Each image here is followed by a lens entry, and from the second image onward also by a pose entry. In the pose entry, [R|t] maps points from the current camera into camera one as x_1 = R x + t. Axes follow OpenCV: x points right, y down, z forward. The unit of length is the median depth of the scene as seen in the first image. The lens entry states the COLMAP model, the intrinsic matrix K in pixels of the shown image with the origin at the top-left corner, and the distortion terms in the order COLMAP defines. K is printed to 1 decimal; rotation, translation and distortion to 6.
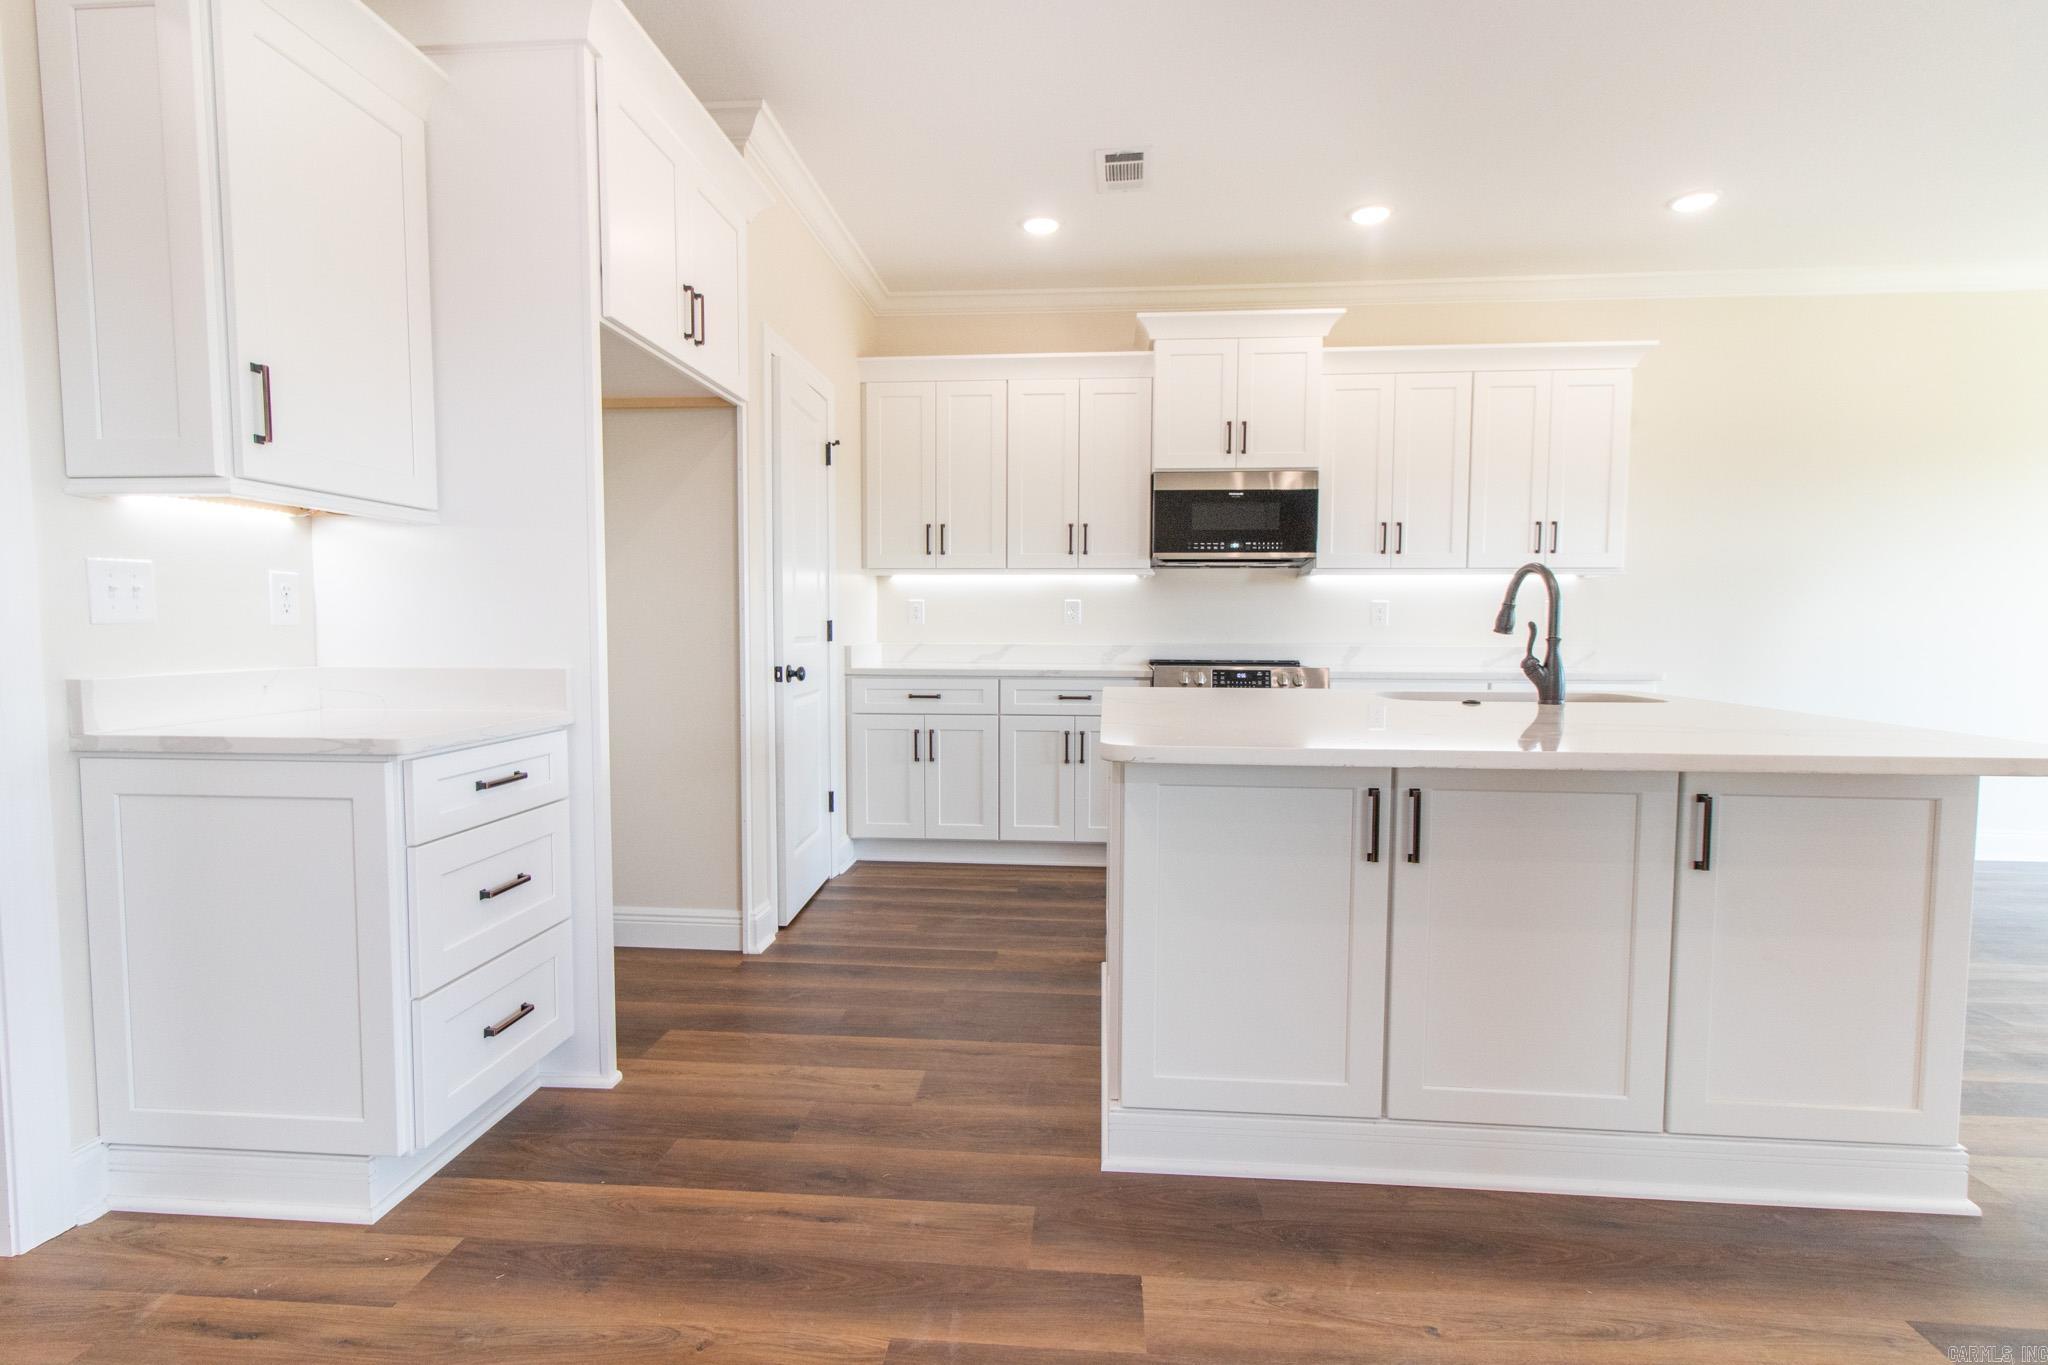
lens RADIAL K [[998.3, 0, 975.7], [0, 998.3, 689.1], [0, 0, 1]] dist [0.000346, -0.000126]
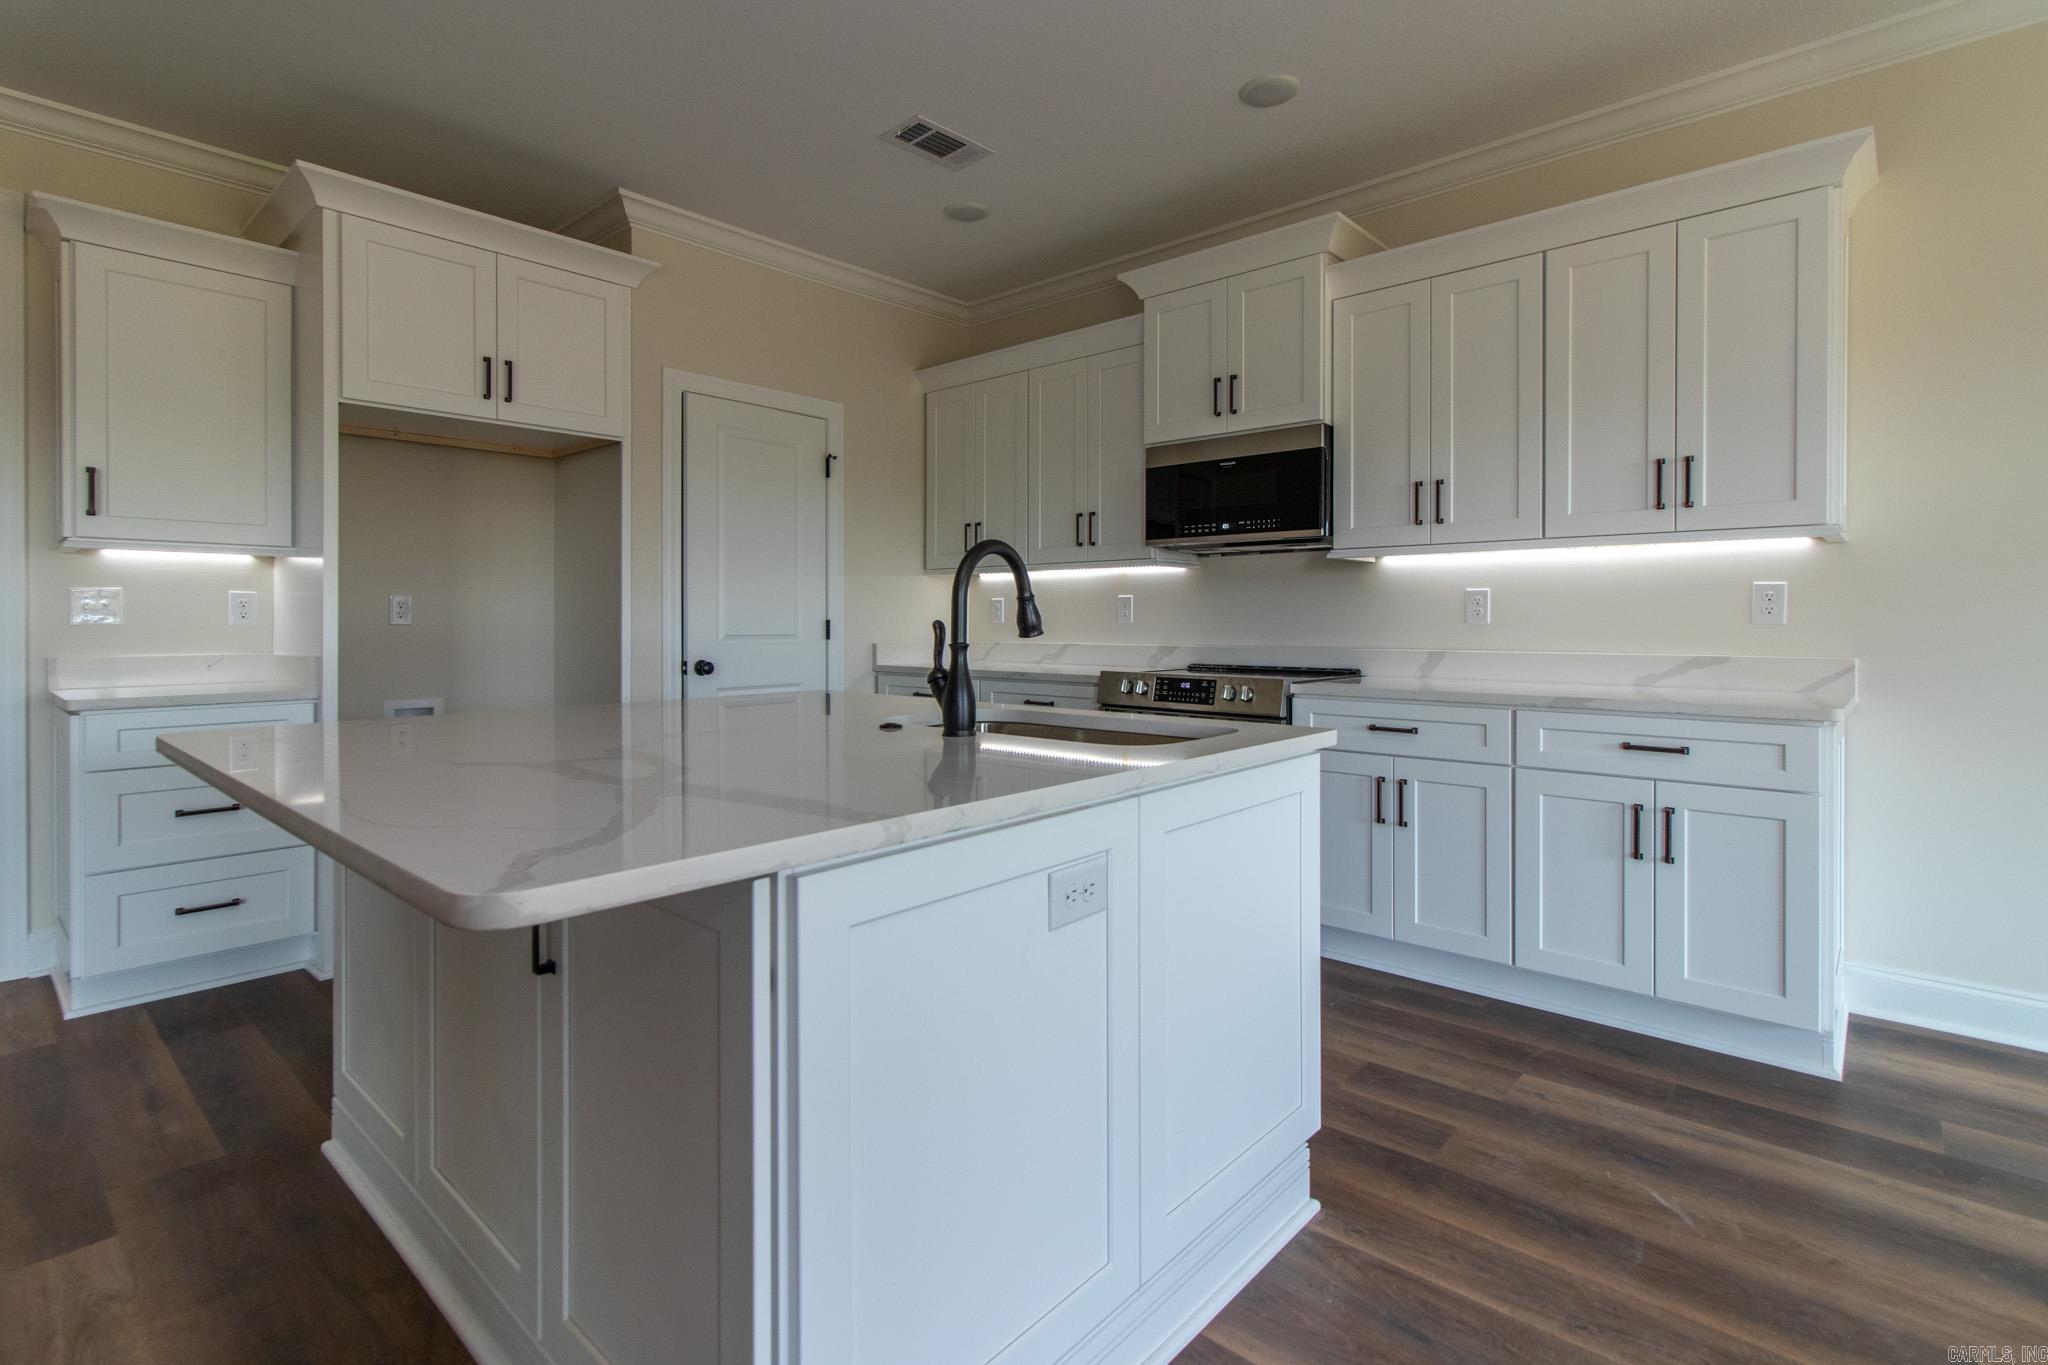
lens RADIAL K [[975.4, 0, 1022.8], [0, 975.4, 621.7], [0, 0, 1]] dist [0.001075, 0.000841]
pose [[0.800442, -0.003081, -0.599403, 0.607275], [-0.034997, 0.998041, -0.051865, -0.018609], [0.598388, 0.062492, 0.798765, 0.269092]]
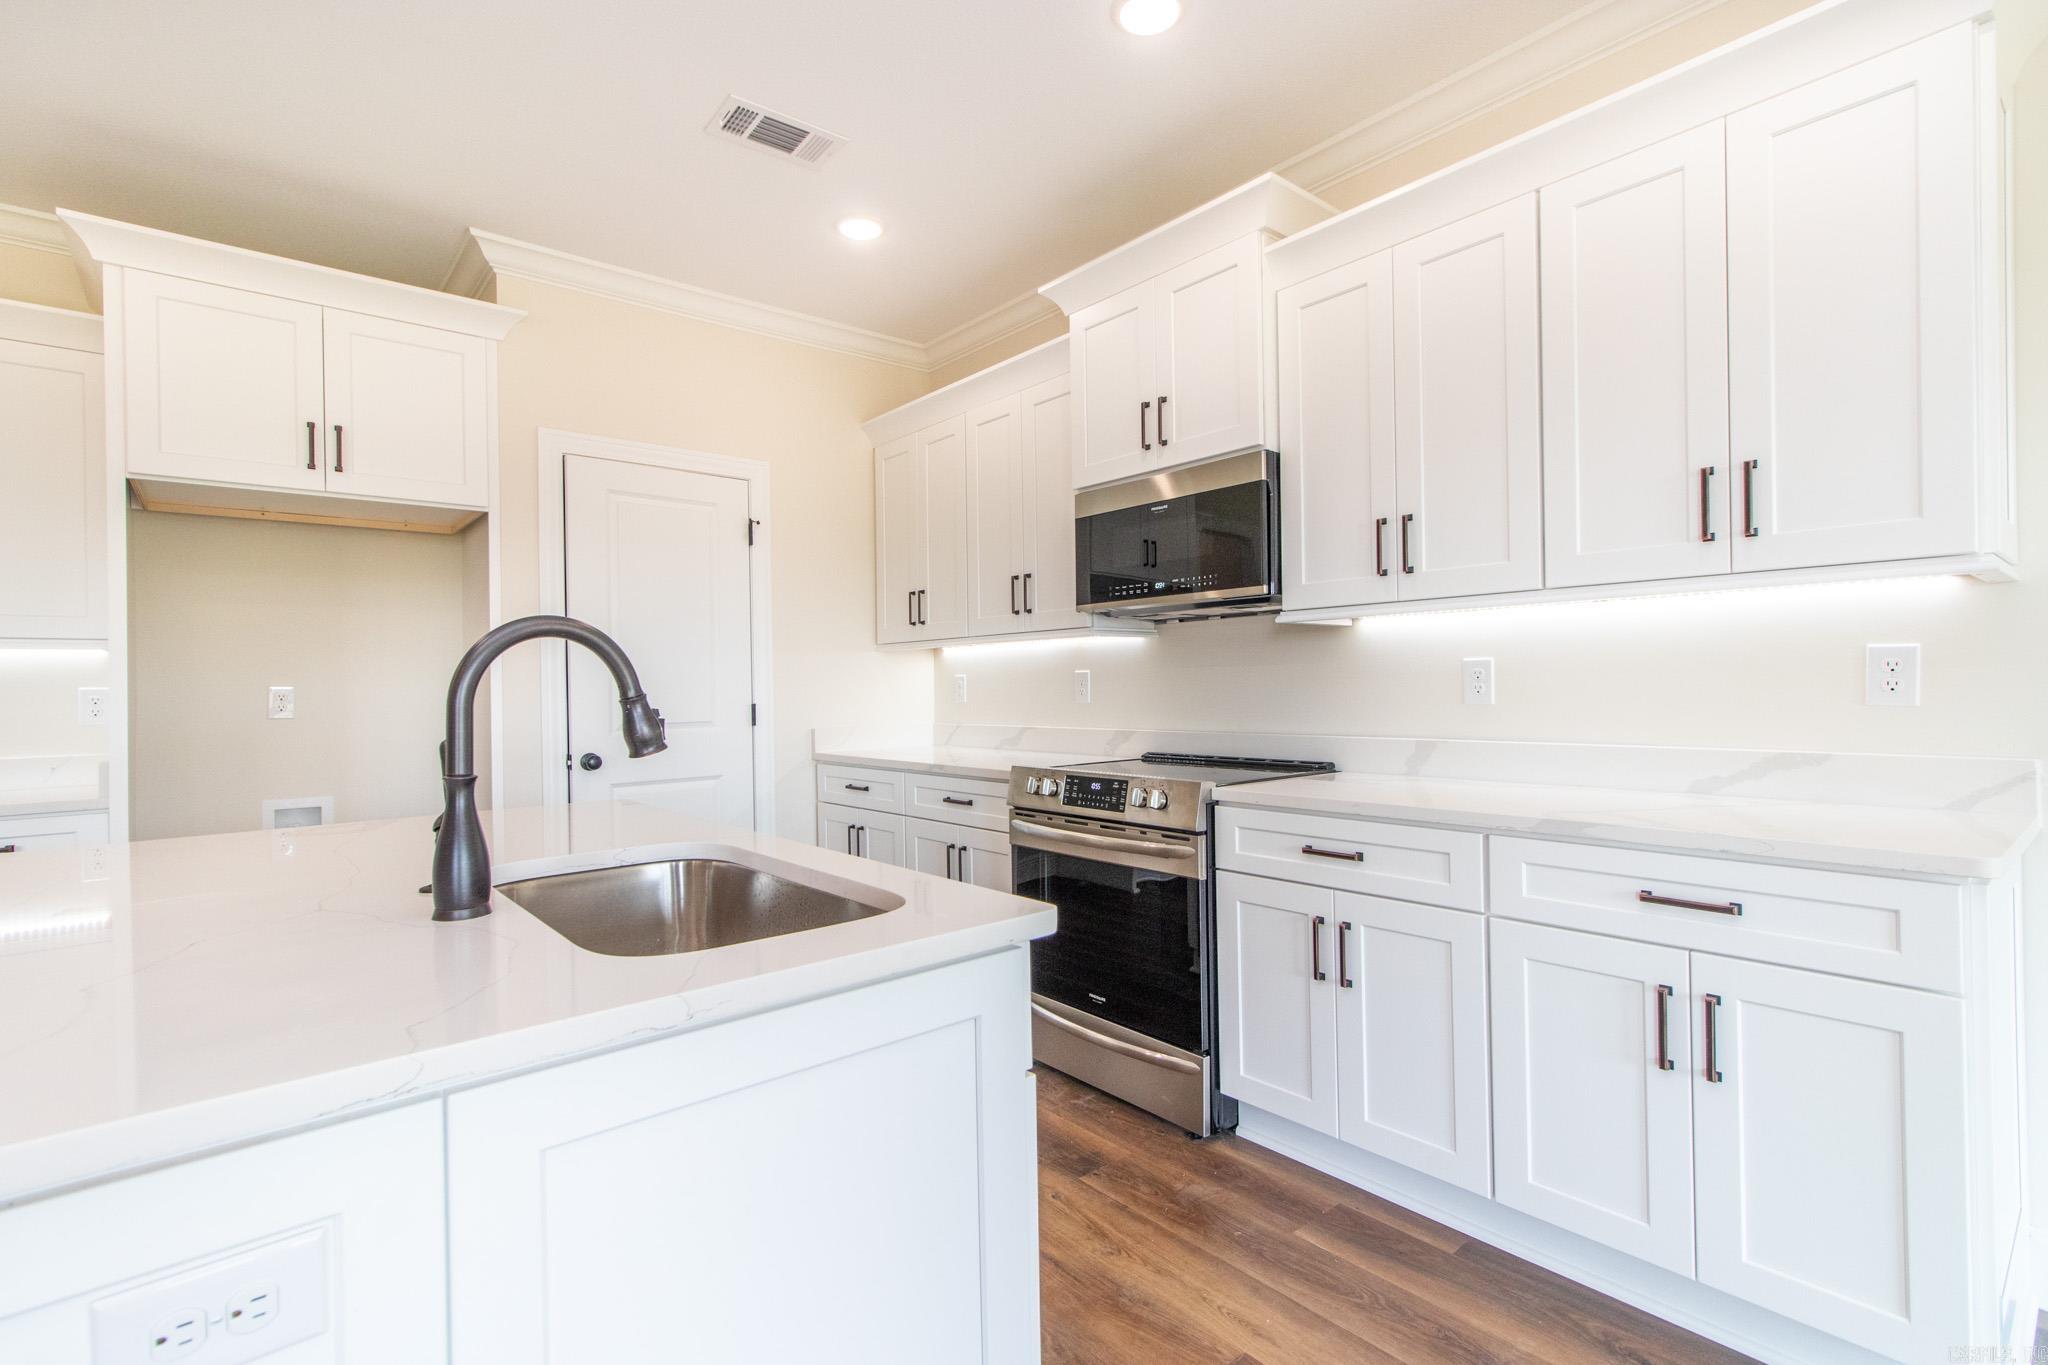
lens RADIAL K [[942.4, 0, 1026.3], [0, 942.4, 683.9], [0, 0, 1]] dist [0.003245, -0.000115]
pose [[0.713166, -0.017244, -0.700783, 0.634333], [-0.025283, 0.998414, -0.050297, -0.045961], [0.700539, 0.053588, 0.711599, 0.502968]]
